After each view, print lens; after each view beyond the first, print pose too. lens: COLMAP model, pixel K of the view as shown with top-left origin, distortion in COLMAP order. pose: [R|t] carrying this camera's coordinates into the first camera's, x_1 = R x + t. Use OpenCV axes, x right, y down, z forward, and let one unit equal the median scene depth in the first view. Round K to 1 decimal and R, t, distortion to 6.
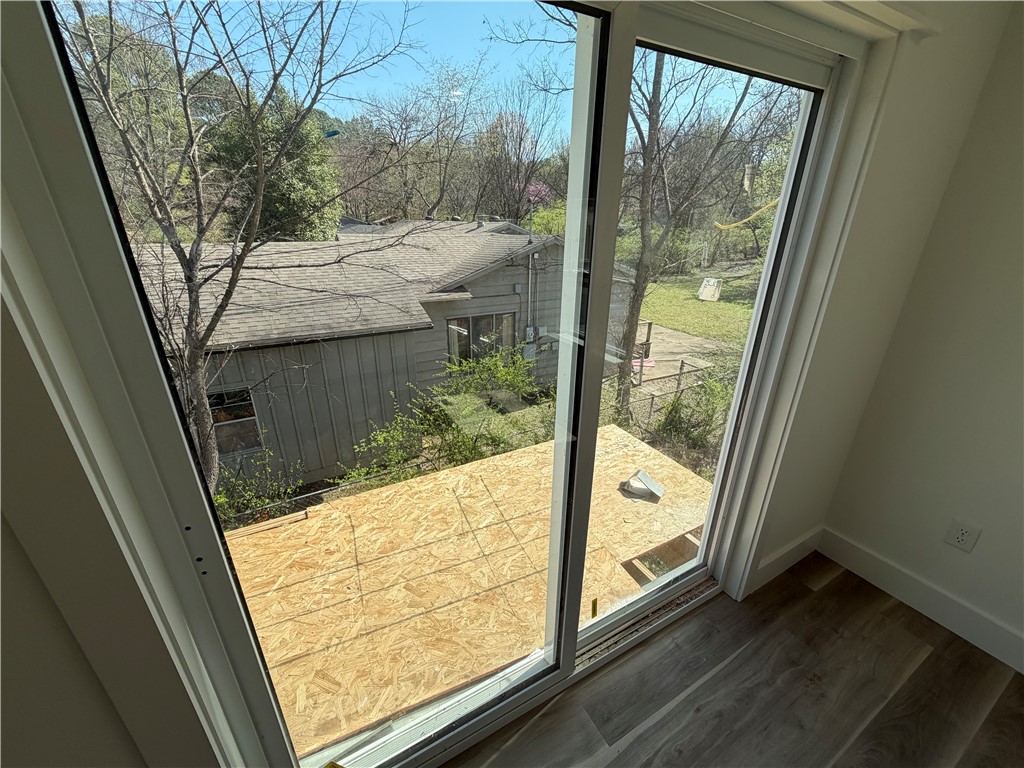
lens RADIAL K [[407.0, 0, 506.5], [0, 407.0, 383.5], [0, 0, 1]] dist [0.002228, -0.000412]
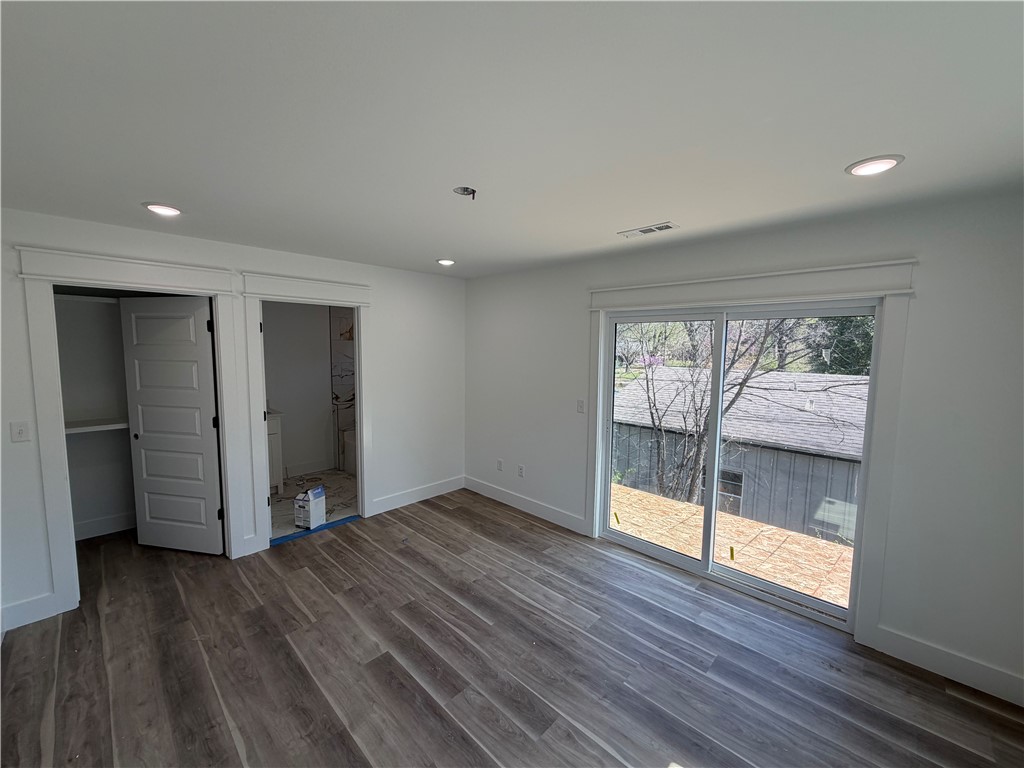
lens RADIAL K [[407.0, 0, 512.3], [0, 407.0, 382.9], [0, 0, 1]] dist [0.002228, -0.000412]
pose [[0.299767, 0.085042, -0.950215, 1.108472], [-0.360810, 0.932144, -0.030400, 0.144979], [0.883151, 0.351960, 0.310110, -0.549045]]
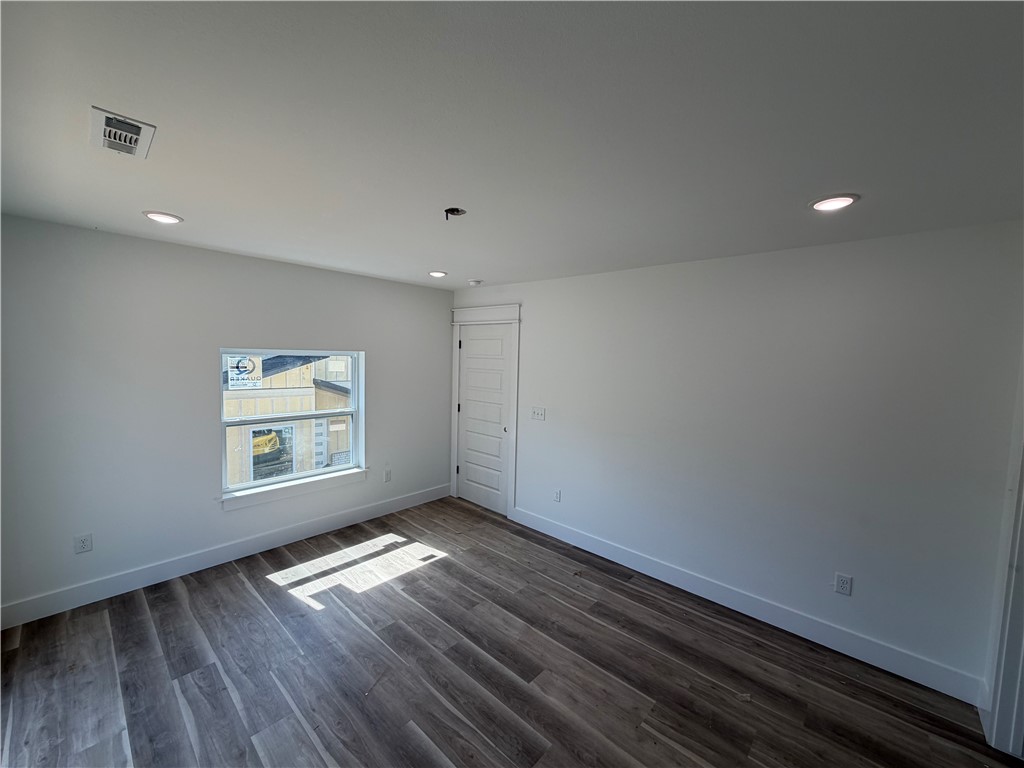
lens RADIAL K [[407.0, 0, 513.5], [0, 407.0, 383.8], [0, 0, 1]] dist [0.002228, -0.000412]
pose [[-0.328418, -0.084926, 0.940707, -0.678843], [0.320727, 0.926747, 0.195637, 0.000457], [-0.888412, 0.365961, -0.277122, -0.240750]]
